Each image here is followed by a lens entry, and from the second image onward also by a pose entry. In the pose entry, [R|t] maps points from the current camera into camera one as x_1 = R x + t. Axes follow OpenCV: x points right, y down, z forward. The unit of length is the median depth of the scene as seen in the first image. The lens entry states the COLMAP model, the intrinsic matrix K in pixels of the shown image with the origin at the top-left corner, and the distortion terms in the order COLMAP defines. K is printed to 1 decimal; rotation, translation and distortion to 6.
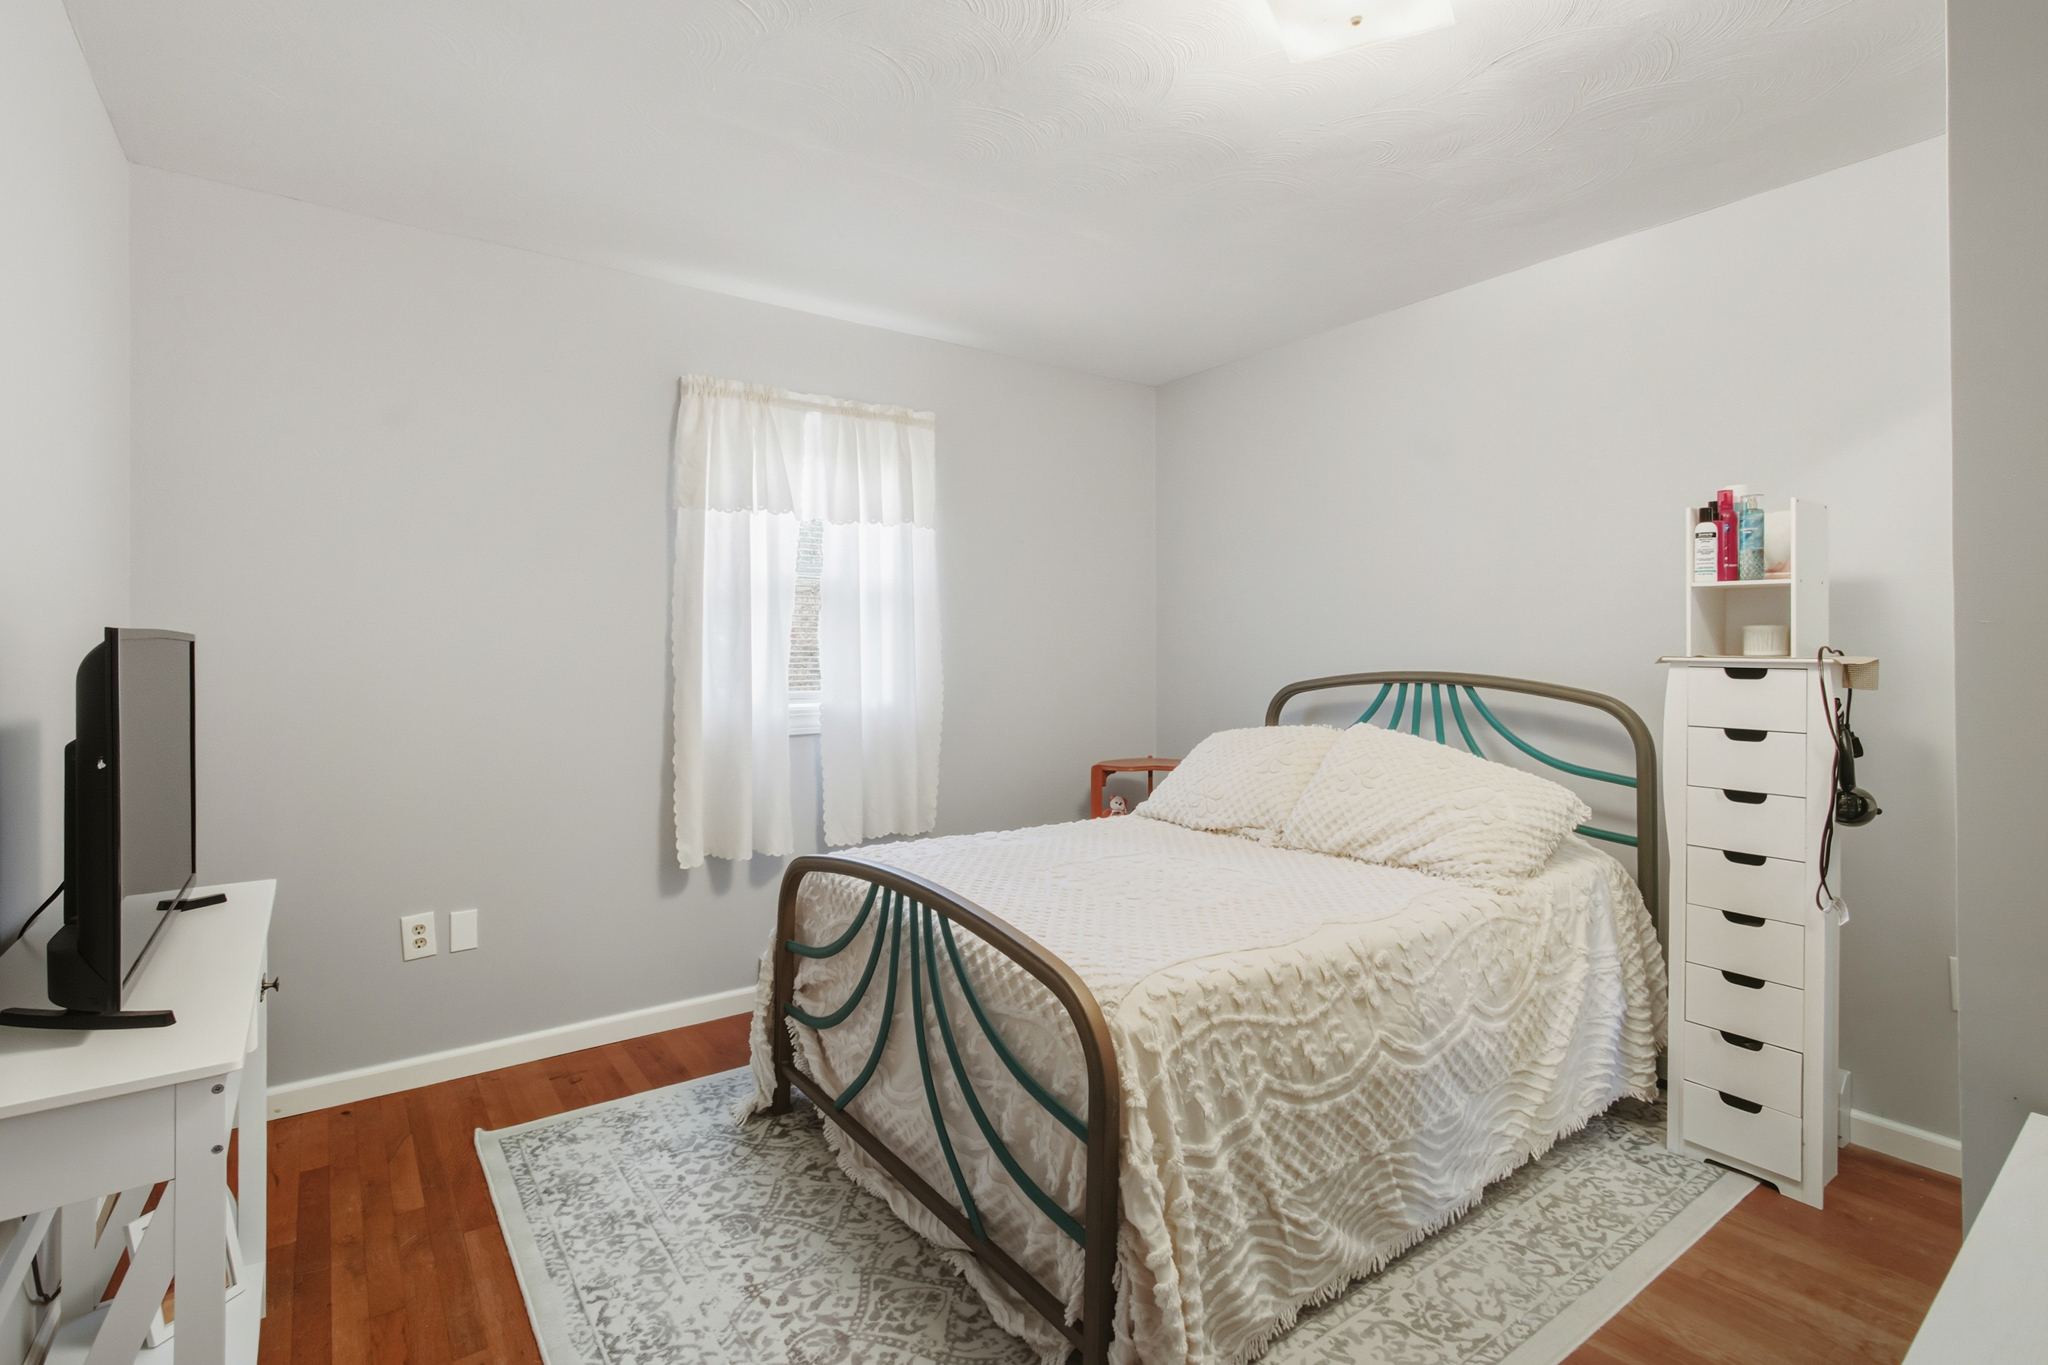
lens RADIAL K [[929.8, 0, 1010.5], [0, 929.8, 663.6], [0, 0, 1]] dist [-0.026775, -0.000136]
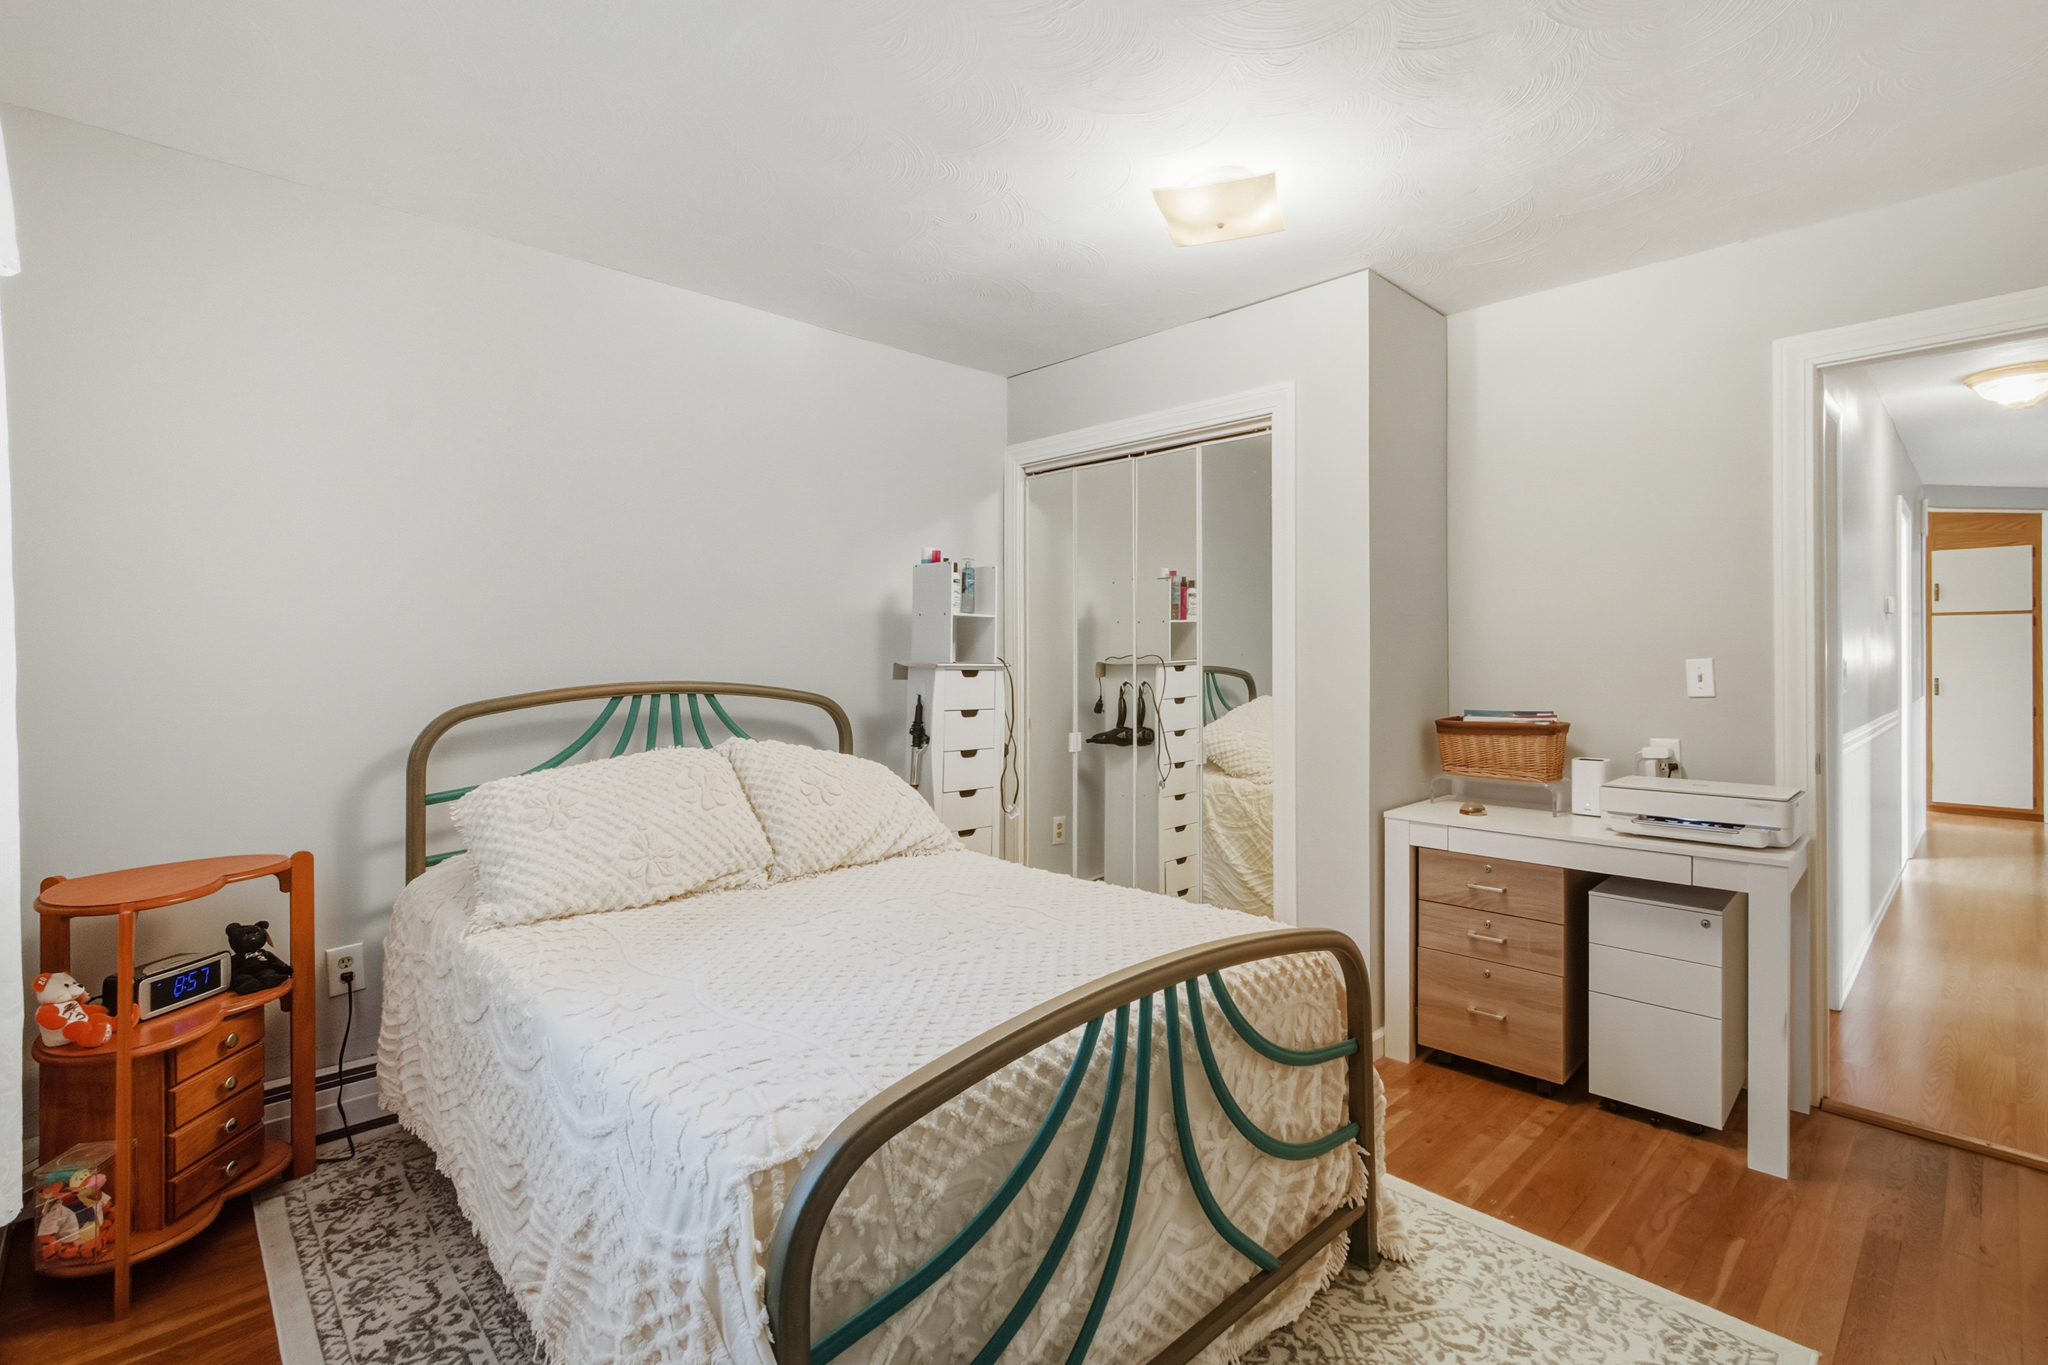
lens RADIAL K [[929.8, 0, 1010.5], [0, 929.8, 668.5], [0, 0, 1]] dist [-0.026775, -0.000136]
pose [[-0.138995, -0.004782, 0.990282, -0.553434], [0.017055, 0.999828, 0.007222, -0.005745], [-0.990146, 0.017894, -0.138889, 0.825389]]
